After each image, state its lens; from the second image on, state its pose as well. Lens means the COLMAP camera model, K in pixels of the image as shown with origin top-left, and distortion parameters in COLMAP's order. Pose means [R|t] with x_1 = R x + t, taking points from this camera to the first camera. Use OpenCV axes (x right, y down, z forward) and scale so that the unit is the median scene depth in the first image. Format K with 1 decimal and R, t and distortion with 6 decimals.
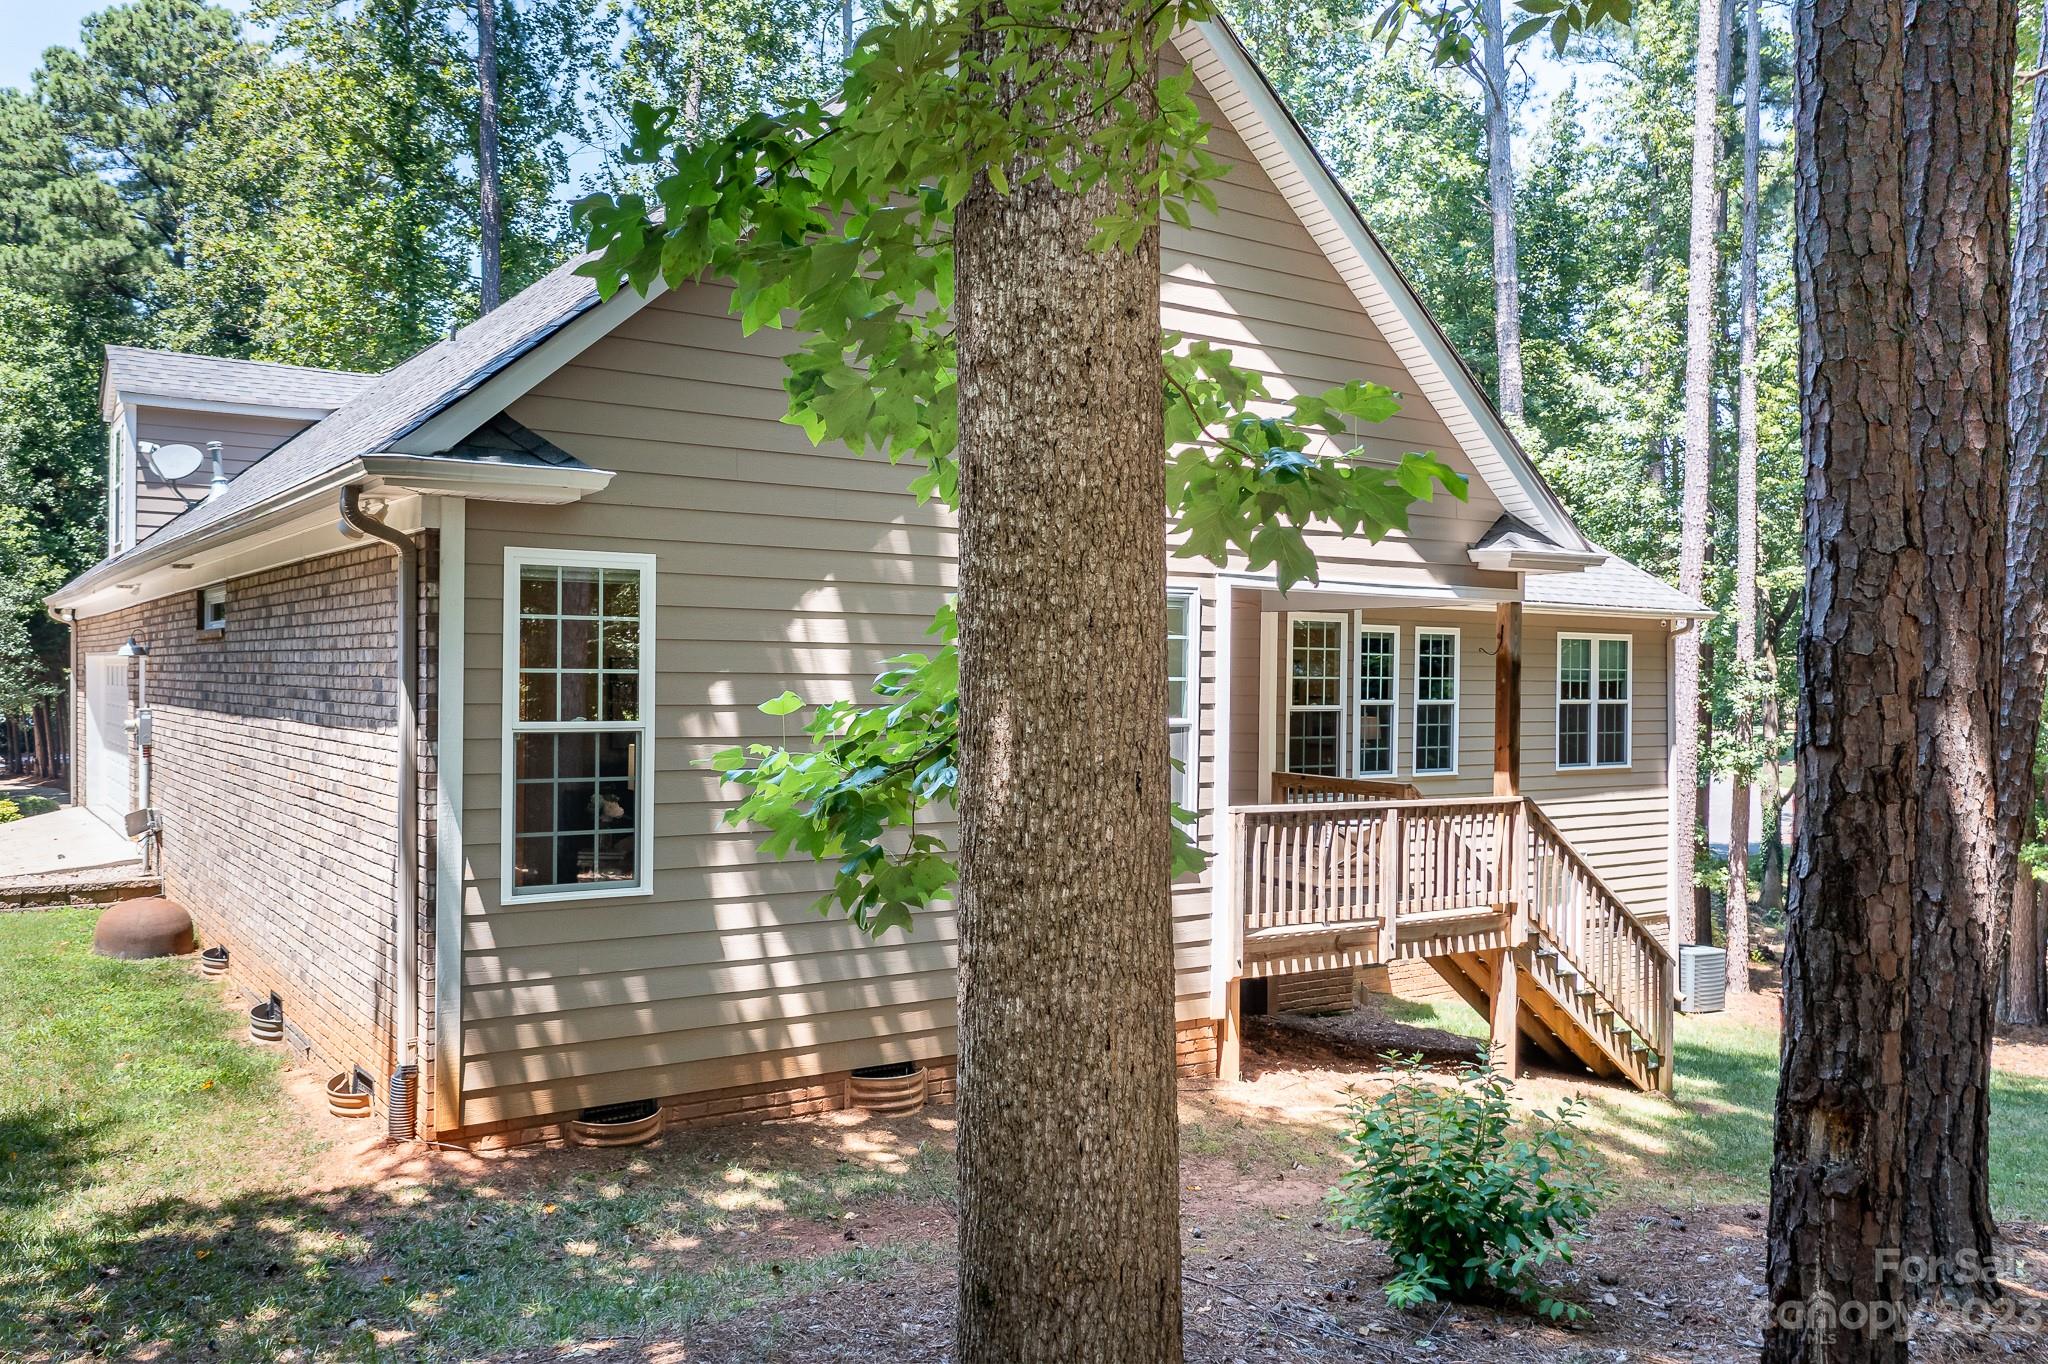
lens RADIAL K [[1591.6, 0, 1024.0], [0, 1591.6, 682.0], [0, 0, 1]] dist [0.004340, 0.001214]
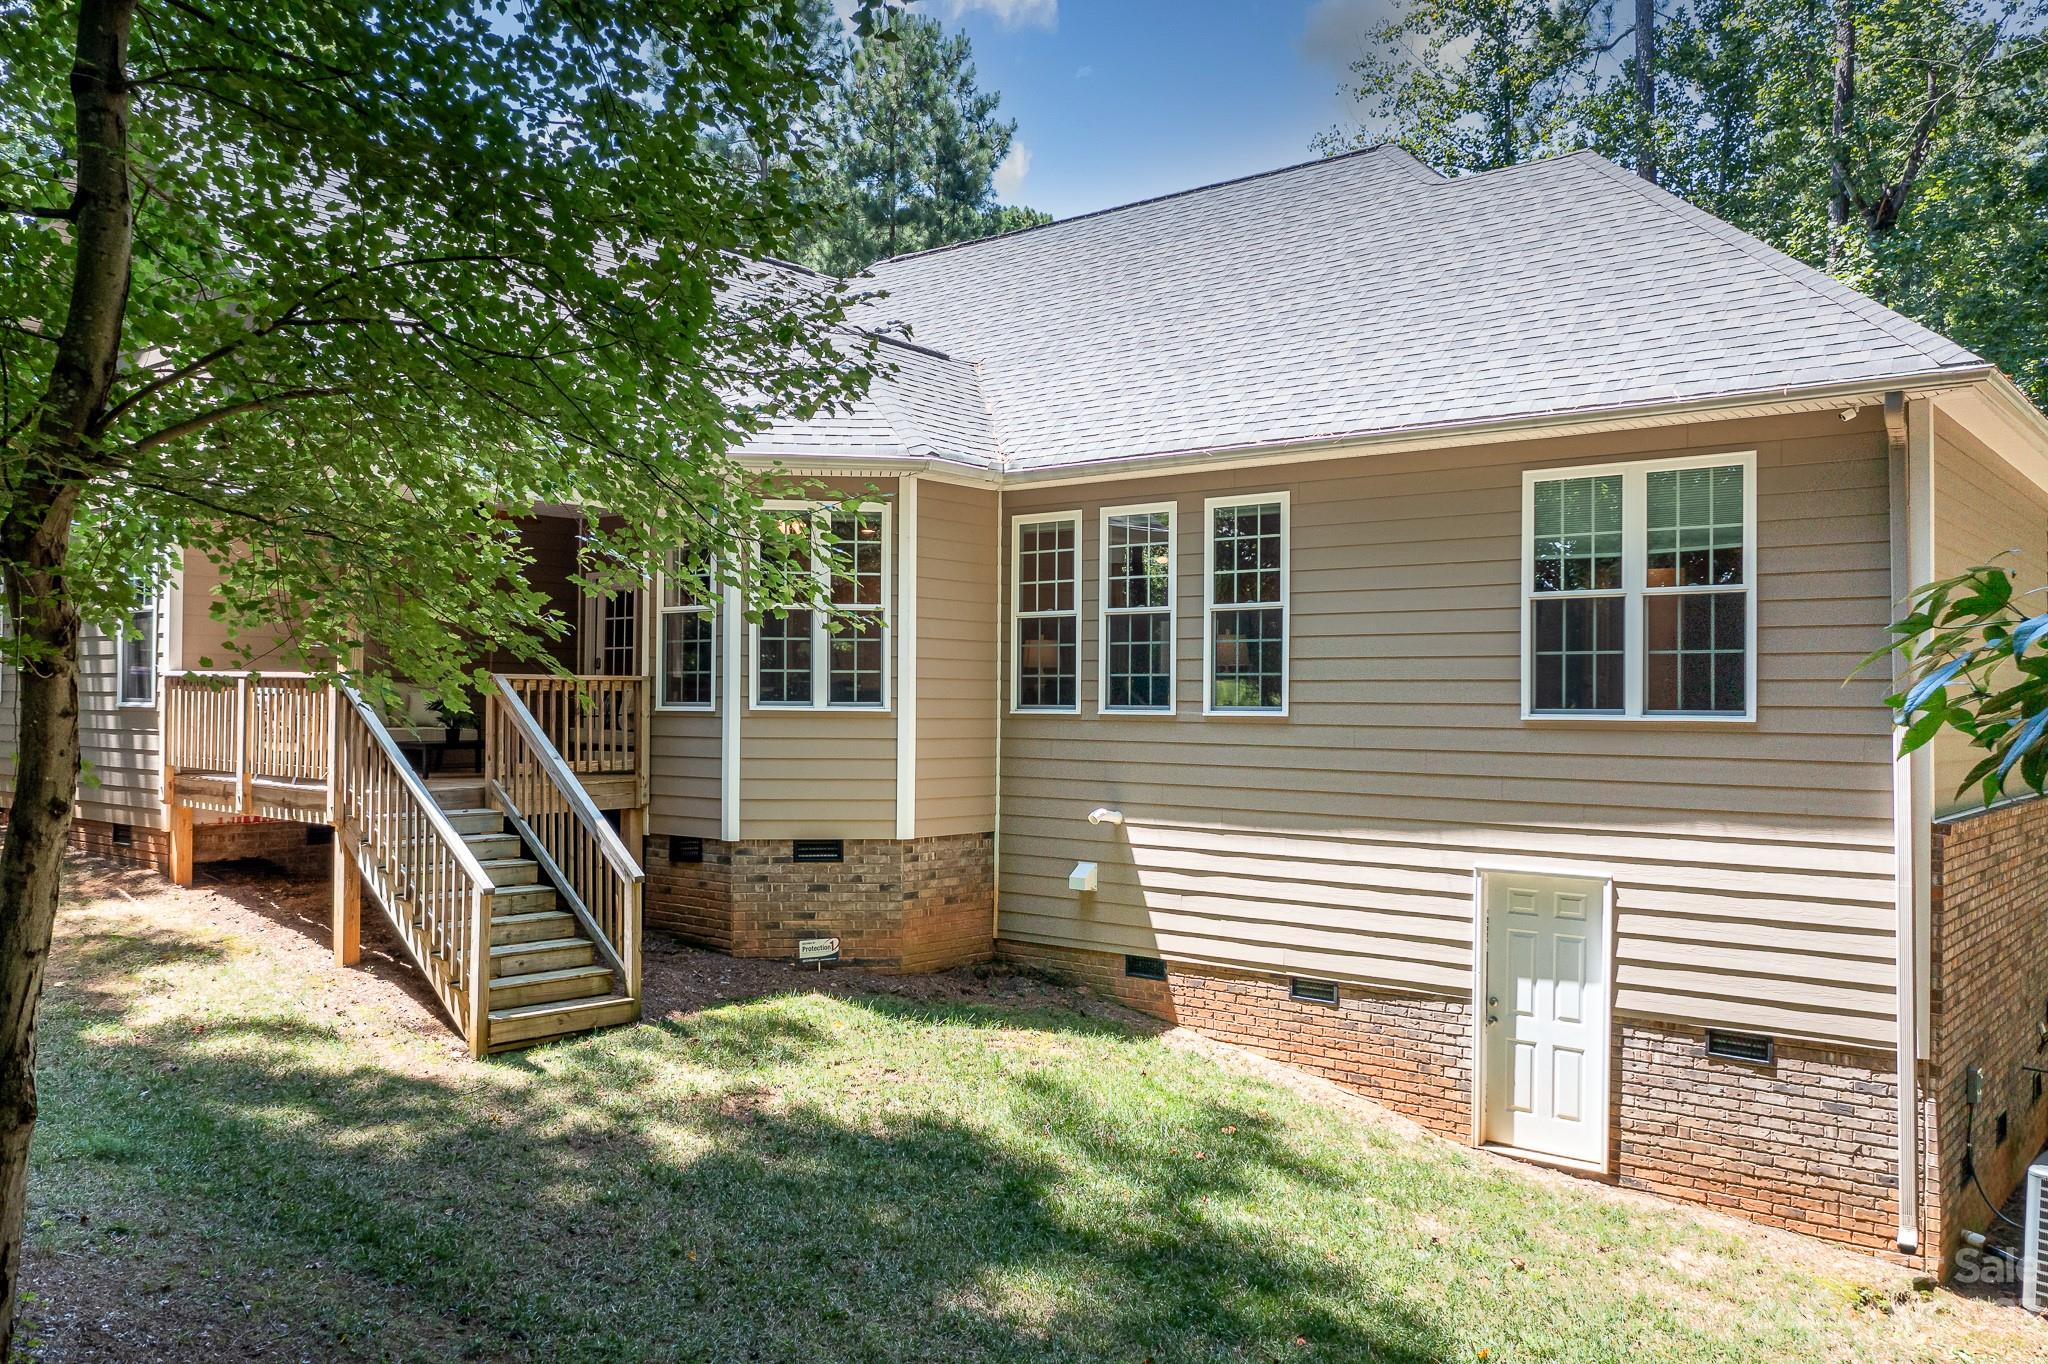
lens RADIAL K [[1623.4, 0, 1024.0], [0, 1623.4, 682.0], [0, 0, 1]] dist [-0.009601, -0.003240]
pose [[0.265950, -0.019407, -0.963791, 0.834444], [-0.009343, 0.999698, -0.022708, 0.057066], [0.963942, 0.015044, 0.265688, 0.676717]]
